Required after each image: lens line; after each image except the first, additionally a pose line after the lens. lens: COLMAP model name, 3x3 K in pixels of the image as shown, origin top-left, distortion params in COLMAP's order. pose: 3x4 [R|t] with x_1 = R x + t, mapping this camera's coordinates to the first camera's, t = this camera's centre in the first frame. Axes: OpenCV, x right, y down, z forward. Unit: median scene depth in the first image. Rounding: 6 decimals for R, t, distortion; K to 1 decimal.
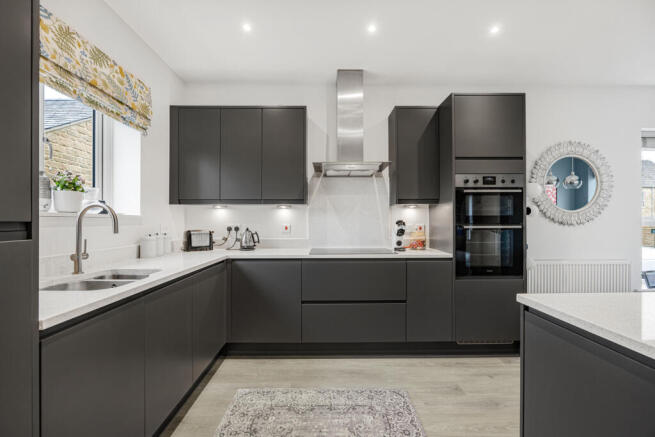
lens RADIAL K [[291.9, 0, 327.3], [0, 291.9, 219.3], [0, 0, 1]] dist [-0.013699, 0.000414]
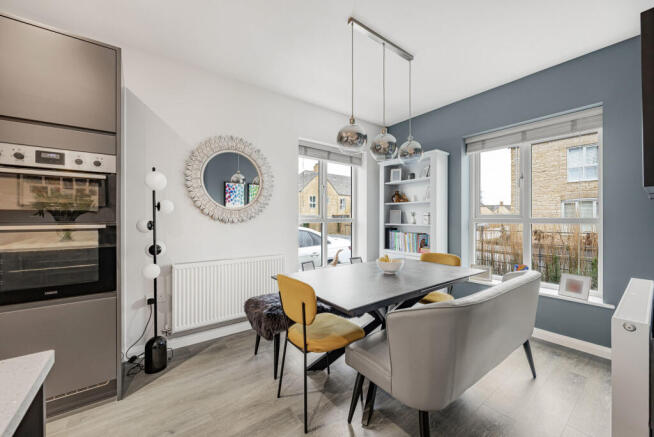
lens RADIAL K [[254.8, 0, 328.5], [0, 254.8, 216.3], [0, 0, 1]] dist [-0.000389, -0.000010]
pose [[0.803305, 0.007409, 0.595521, 0.721880], [-0.005608, 0.999972, -0.004876, 0.000373], [-0.595541, 0.000577, 0.803325, 0.147769]]
